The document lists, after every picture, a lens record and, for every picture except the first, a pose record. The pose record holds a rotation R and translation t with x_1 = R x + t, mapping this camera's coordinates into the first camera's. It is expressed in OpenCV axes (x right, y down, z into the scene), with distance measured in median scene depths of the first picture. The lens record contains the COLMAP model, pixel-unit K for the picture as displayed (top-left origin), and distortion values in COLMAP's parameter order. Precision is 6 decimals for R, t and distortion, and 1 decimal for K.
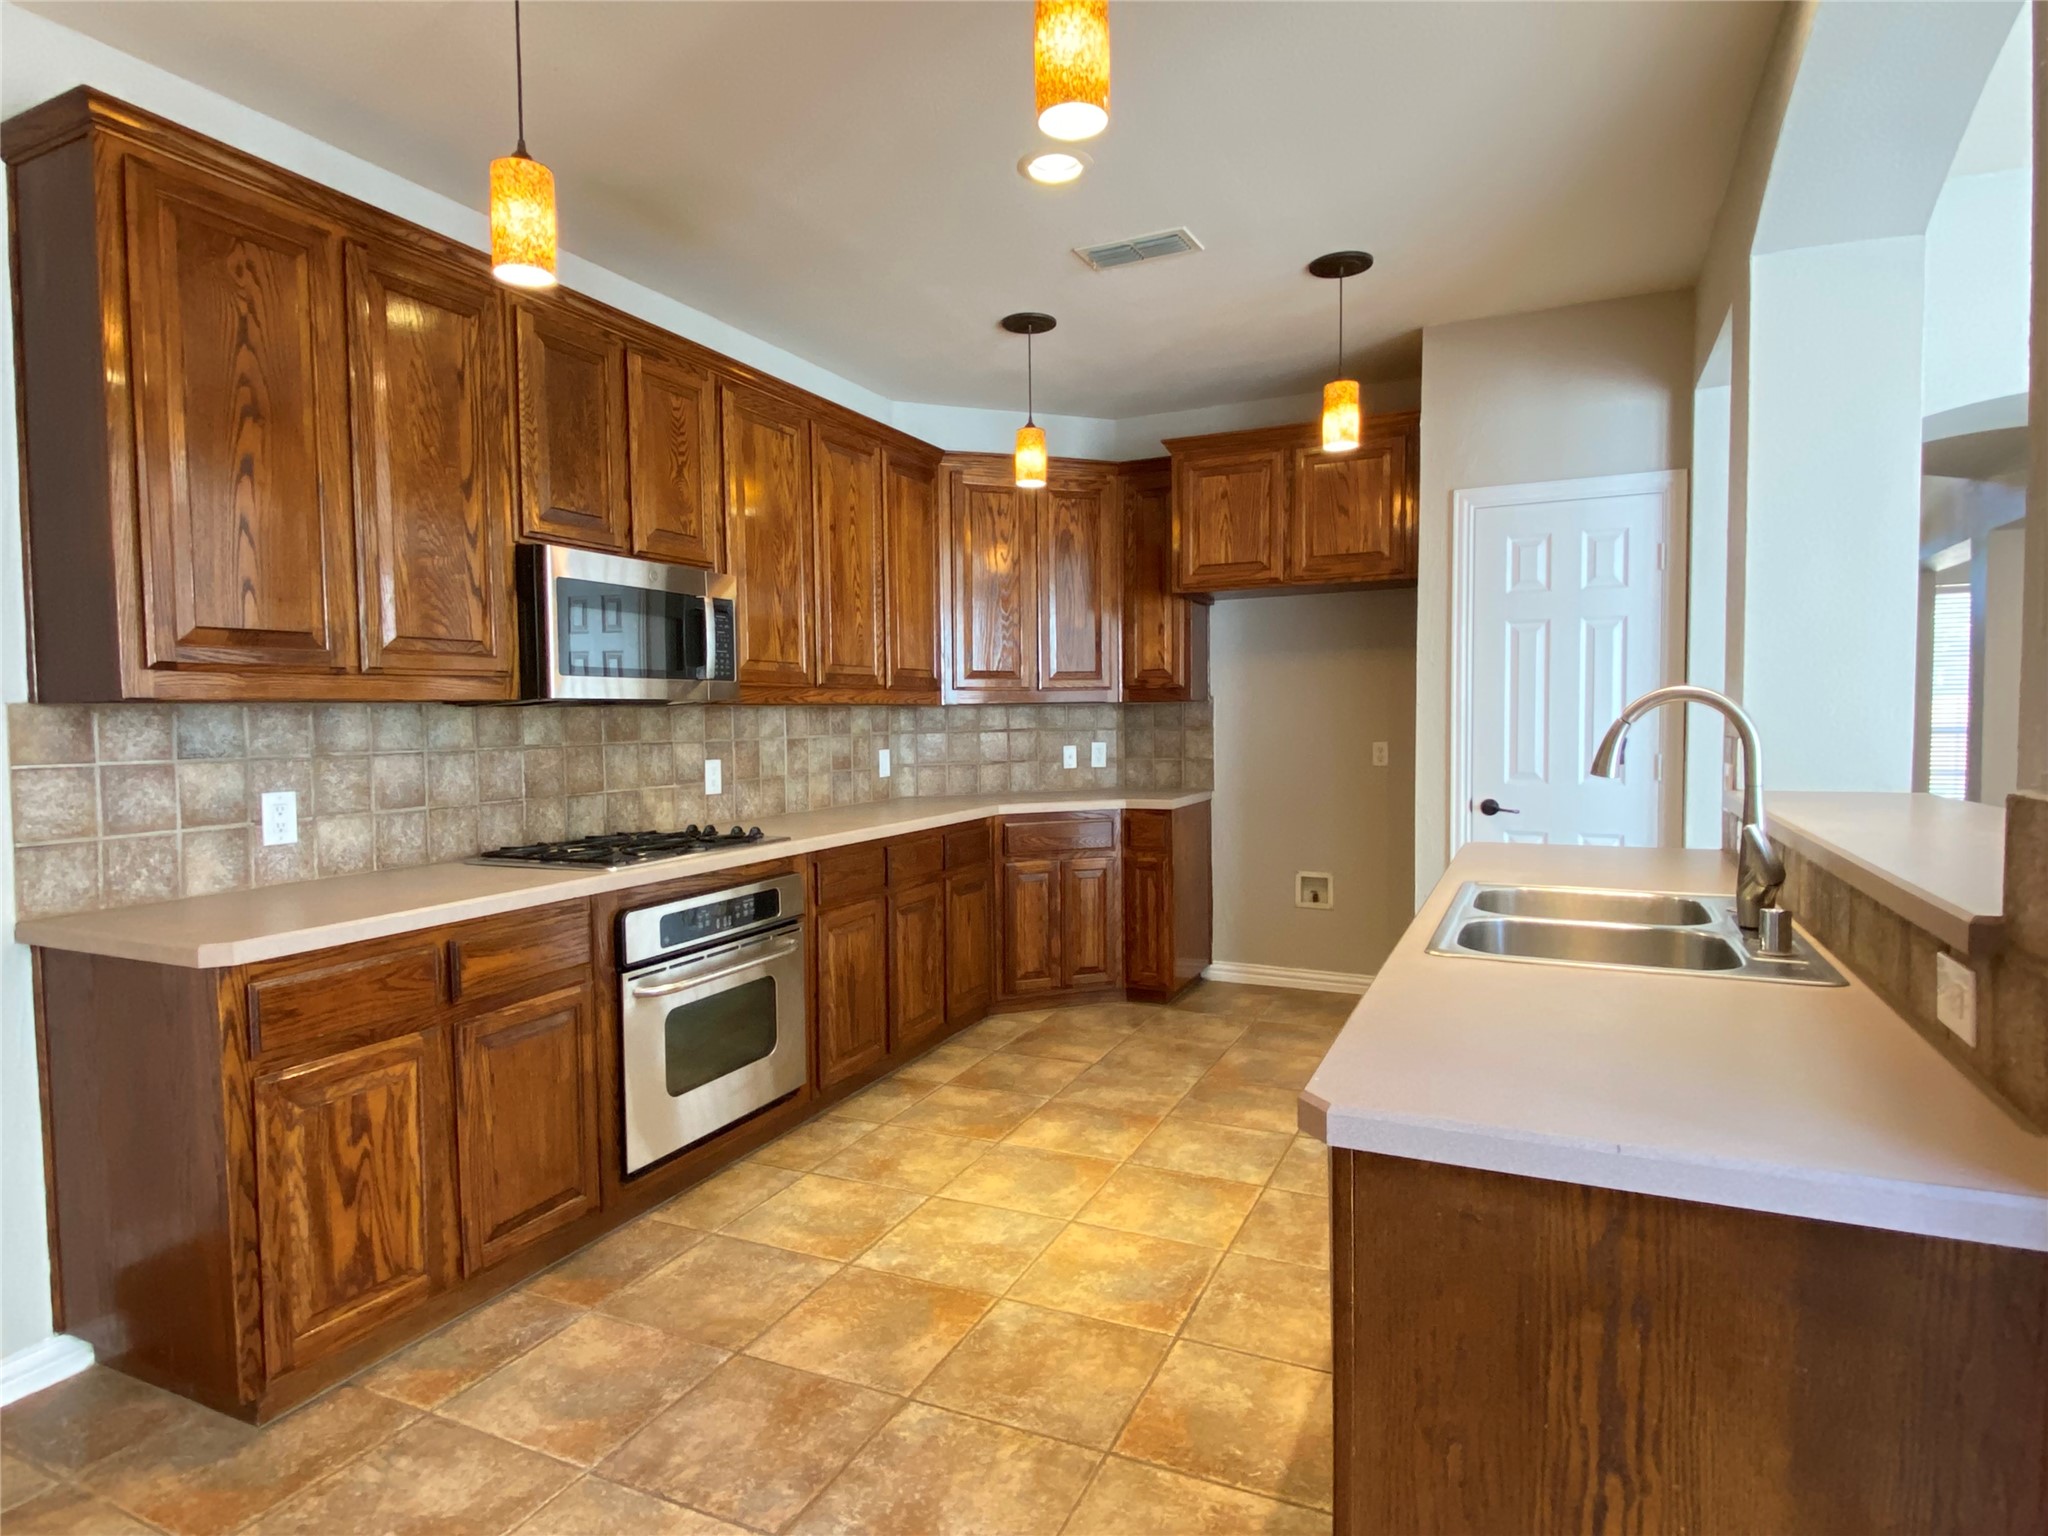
lens RADIAL K [[1180.5, 0, 1018.7], [0, 1180.5, 772.9], [0, 0, 1]] dist [0.031551, -0.004280]
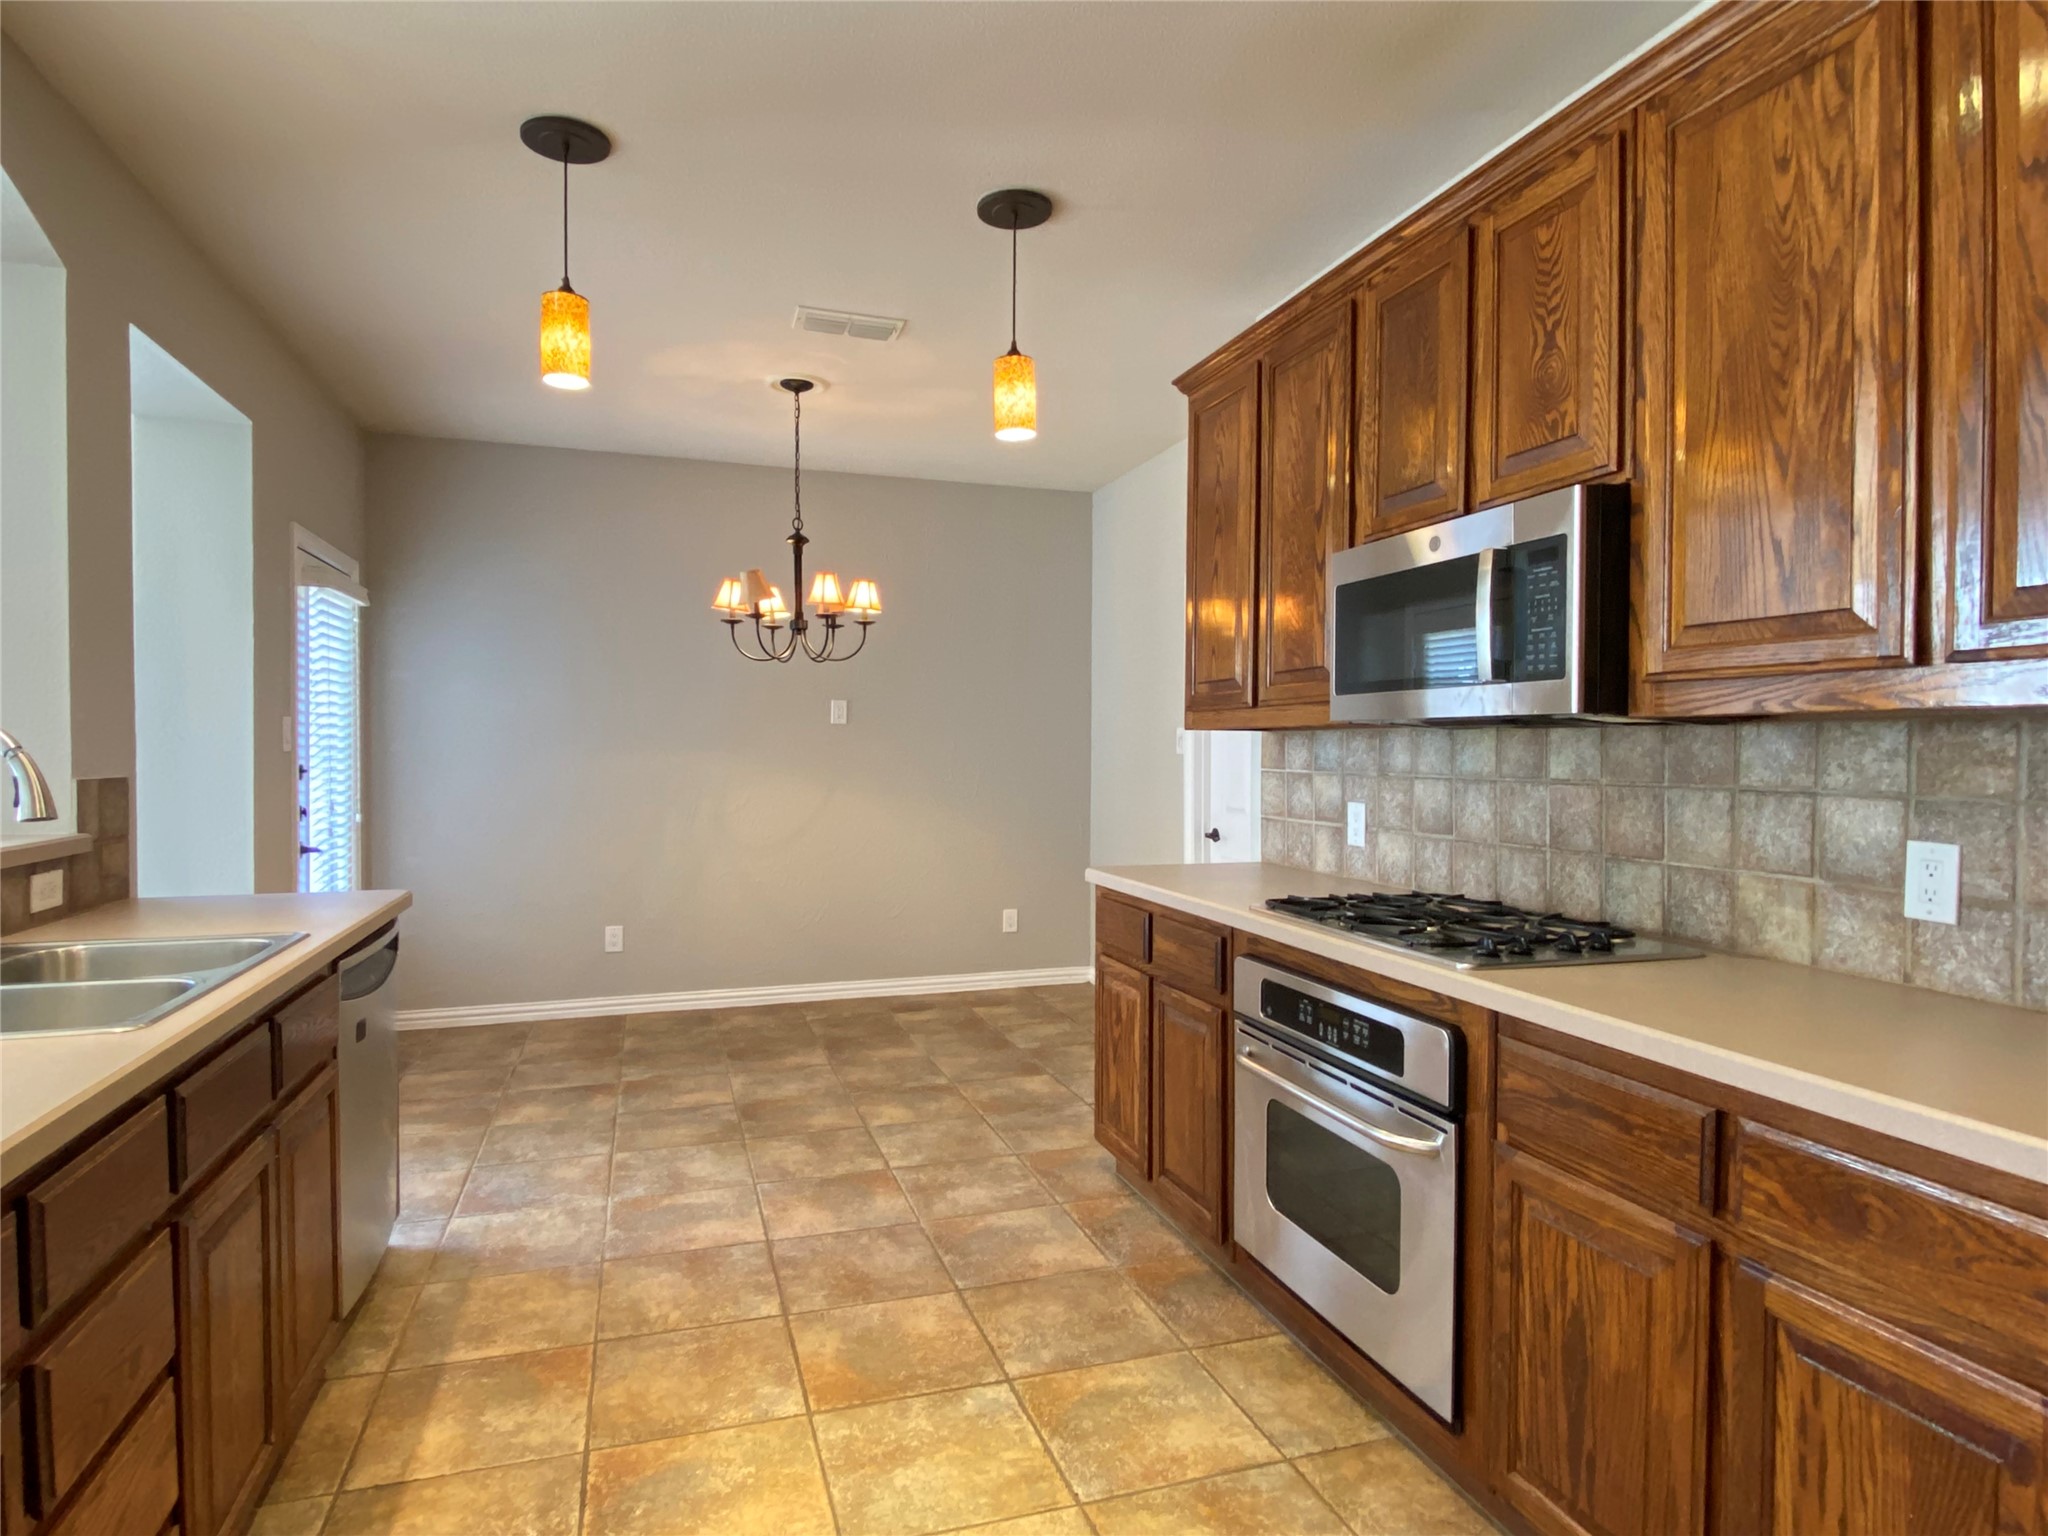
lens RADIAL K [[1180.5, 0, 1027.3], [0, 1180.5, 762.2], [0, 0, 1]] dist [0.031551, -0.004280]
pose [[-0.741223, 0.024342, -0.670818, 0.406335], [-0.023142, 0.997822, 0.061778, -0.086461], [0.670860, 0.061315, -0.739045, 1.580897]]
